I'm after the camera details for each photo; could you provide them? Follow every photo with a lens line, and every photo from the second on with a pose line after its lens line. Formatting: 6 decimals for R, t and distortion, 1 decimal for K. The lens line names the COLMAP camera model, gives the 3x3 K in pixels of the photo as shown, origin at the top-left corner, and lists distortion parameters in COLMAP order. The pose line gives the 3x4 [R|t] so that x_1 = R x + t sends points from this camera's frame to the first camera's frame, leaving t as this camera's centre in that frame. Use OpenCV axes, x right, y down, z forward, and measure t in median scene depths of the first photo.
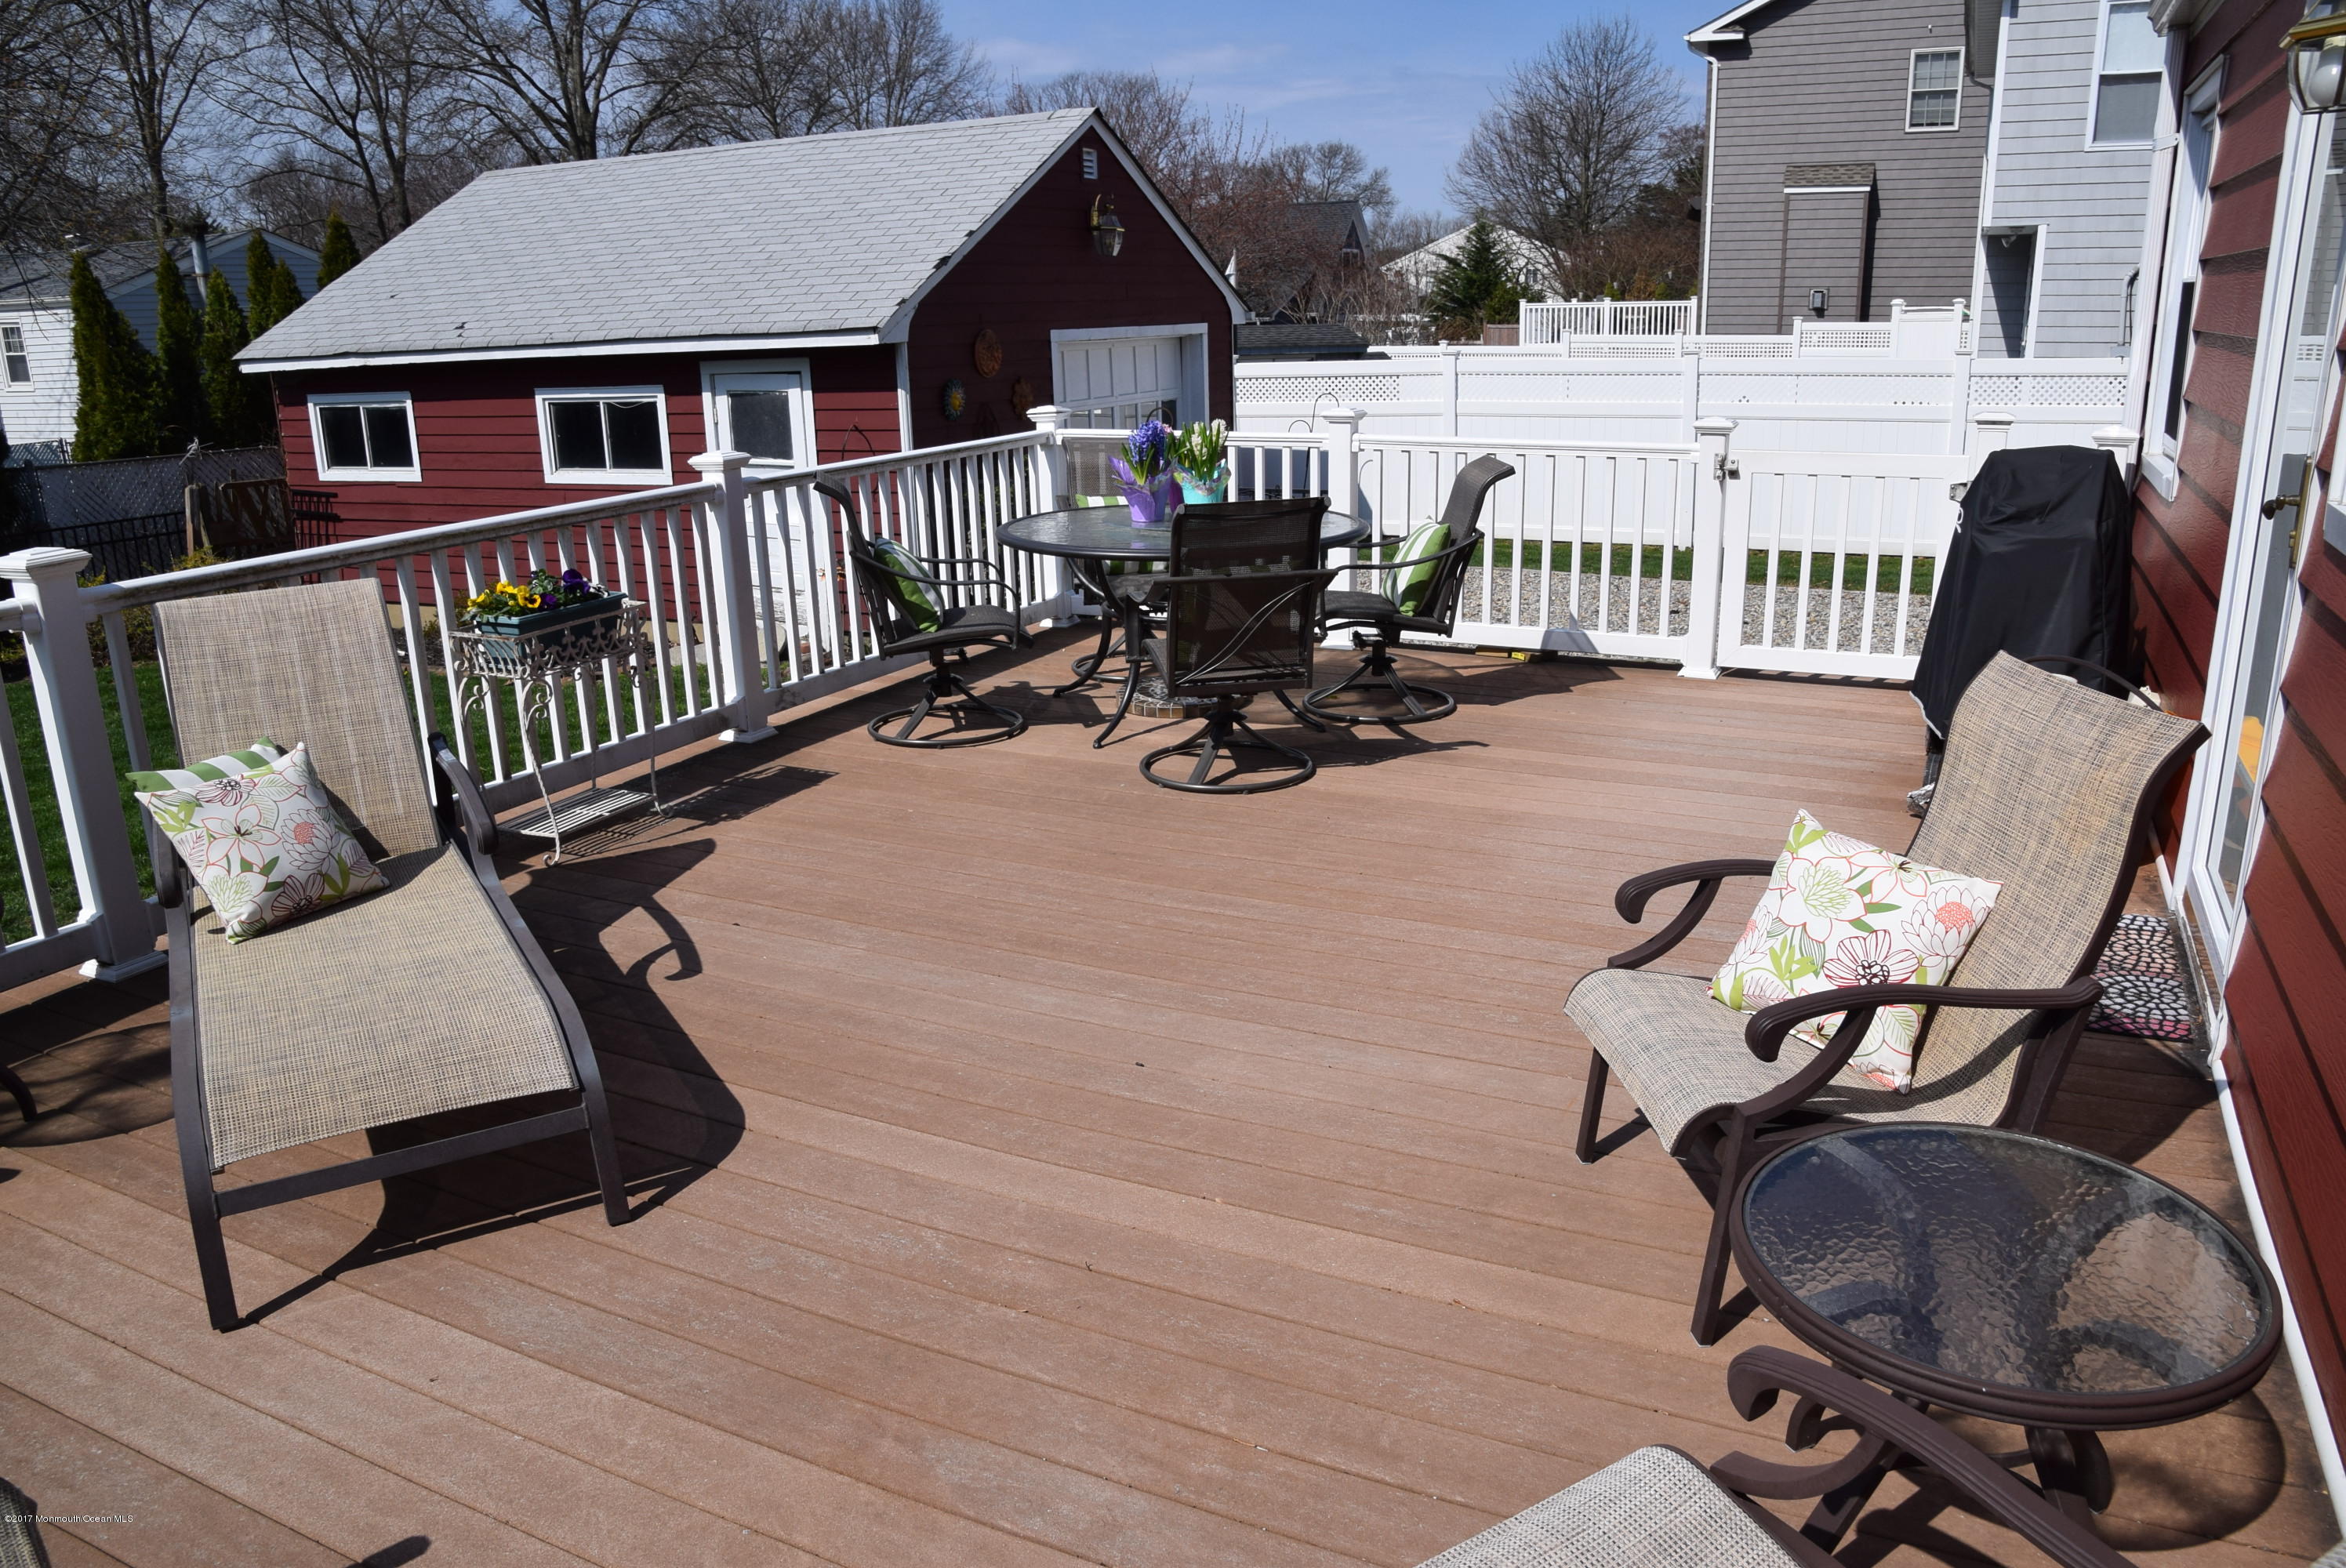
lens RADIAL K [[1630.4, 0, 1142.1], [0, 1630.4, 790.4], [0, 0, 1]] dist [-0.124276, 0.002792]
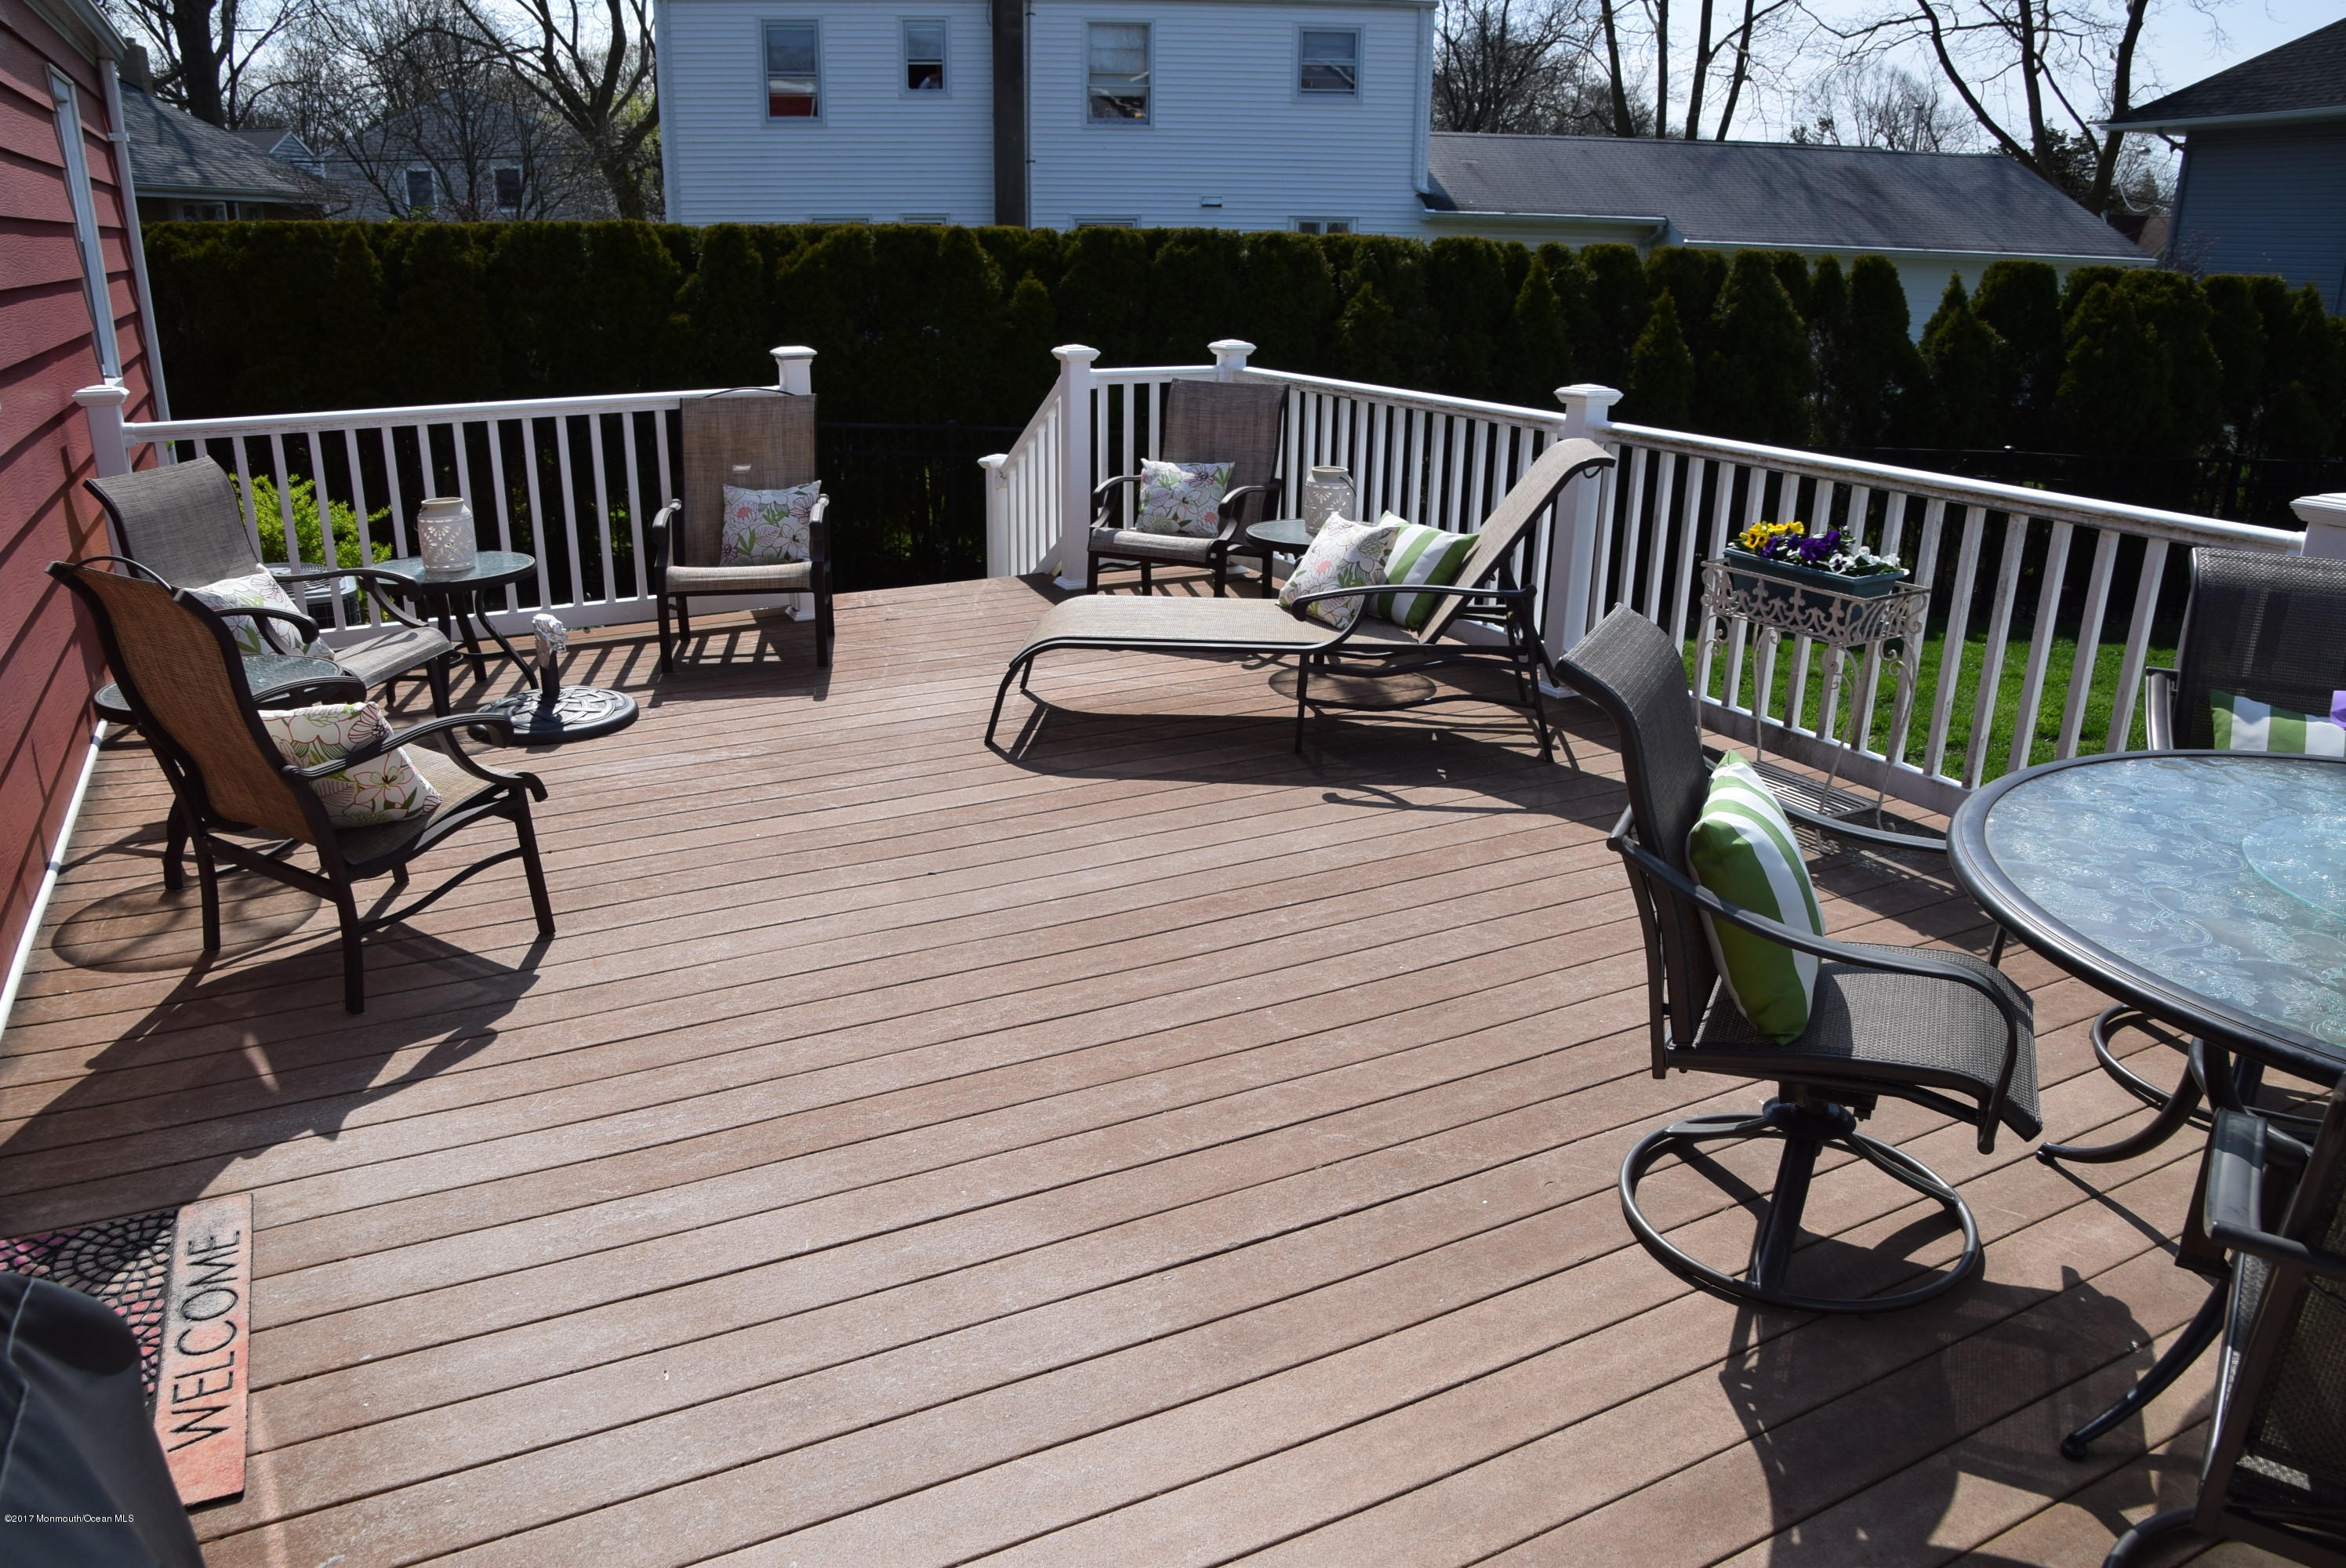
lens RADIAL K [[1630.4, 0, 1142.1], [0, 1630.4, 790.4], [0, 0, 1]] dist [-0.124276, 0.002792]
pose [[-0.597560, 0.273562, -0.753714, 0.684976], [-0.215345, 0.850711, 0.479497, -0.425215], [0.772365, 0.448837, -0.449441, 1.407937]]
